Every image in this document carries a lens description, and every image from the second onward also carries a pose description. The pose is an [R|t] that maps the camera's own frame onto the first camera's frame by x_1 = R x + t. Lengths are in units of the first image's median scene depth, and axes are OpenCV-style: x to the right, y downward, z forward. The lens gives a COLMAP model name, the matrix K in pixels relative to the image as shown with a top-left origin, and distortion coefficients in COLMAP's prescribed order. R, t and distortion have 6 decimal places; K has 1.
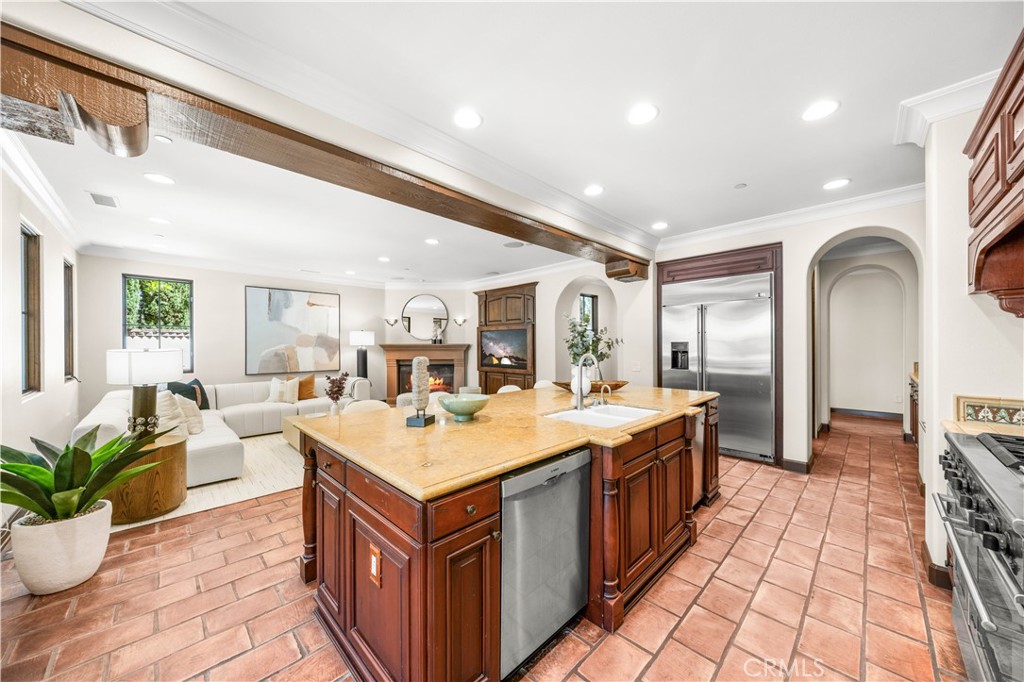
lens RADIAL K [[350.3, 0, 512.1], [0, 350.3, 345.9], [0, 0, 1]] dist [0.001207, -0.000098]
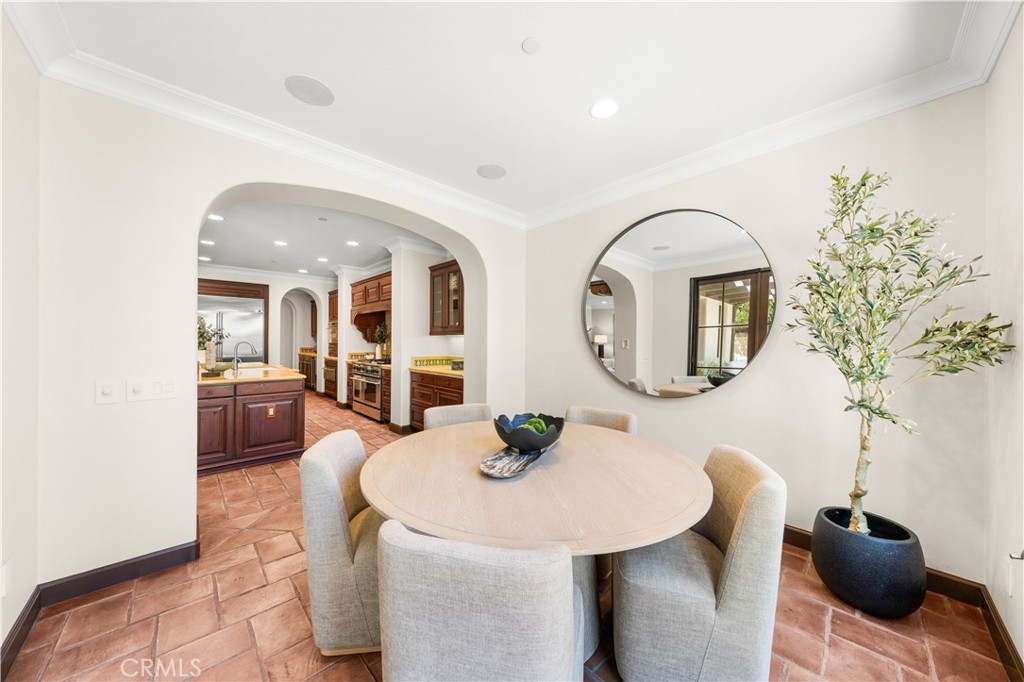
lens RADIAL K [[343.3, 0, 514.0], [0, 343.3, 340.0], [0, 0, 1]] dist [0.000483, -0.000025]
pose [[0.032196, 0.001884, 0.999480, -0.601201], [0.000045, 0.999998, -0.001886, 0.003953], [-0.999482, 0.000106, 0.032196, -0.222904]]
